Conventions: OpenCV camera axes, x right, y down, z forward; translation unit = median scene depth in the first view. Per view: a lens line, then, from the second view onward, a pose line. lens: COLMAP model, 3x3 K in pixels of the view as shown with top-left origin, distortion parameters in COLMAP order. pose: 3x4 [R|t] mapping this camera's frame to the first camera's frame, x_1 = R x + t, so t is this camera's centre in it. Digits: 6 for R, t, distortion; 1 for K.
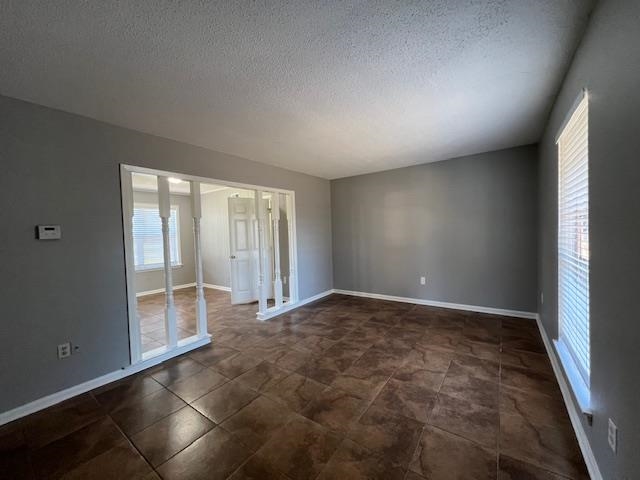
lens RADIAL K [[257.0, 0, 320.0], [0, 257.0, 240.0], [0, 0, 1]] dist [0.001242, 0.000201]
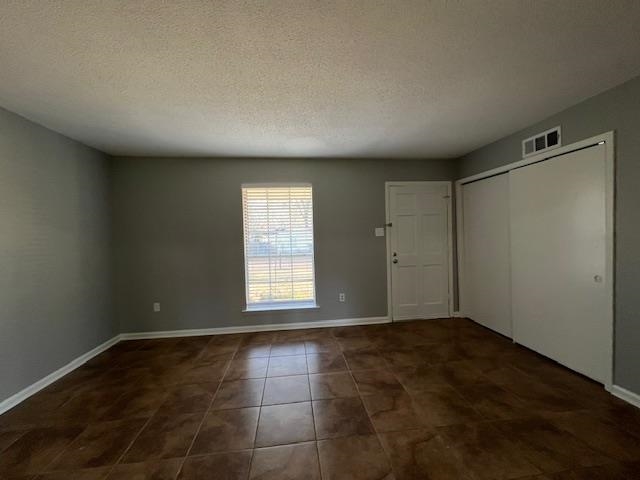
lens RADIAL K [[257.0, 0, 320.0], [0, 257.0, 240.0], [0, 0, 1]] dist [0.001242, 0.000201]
pose [[-0.670045, 0.034307, 0.741527, -0.531637], [0.075427, 0.996908, 0.022034, -0.036978], [-0.738479, 0.070695, -0.670561, 1.534387]]
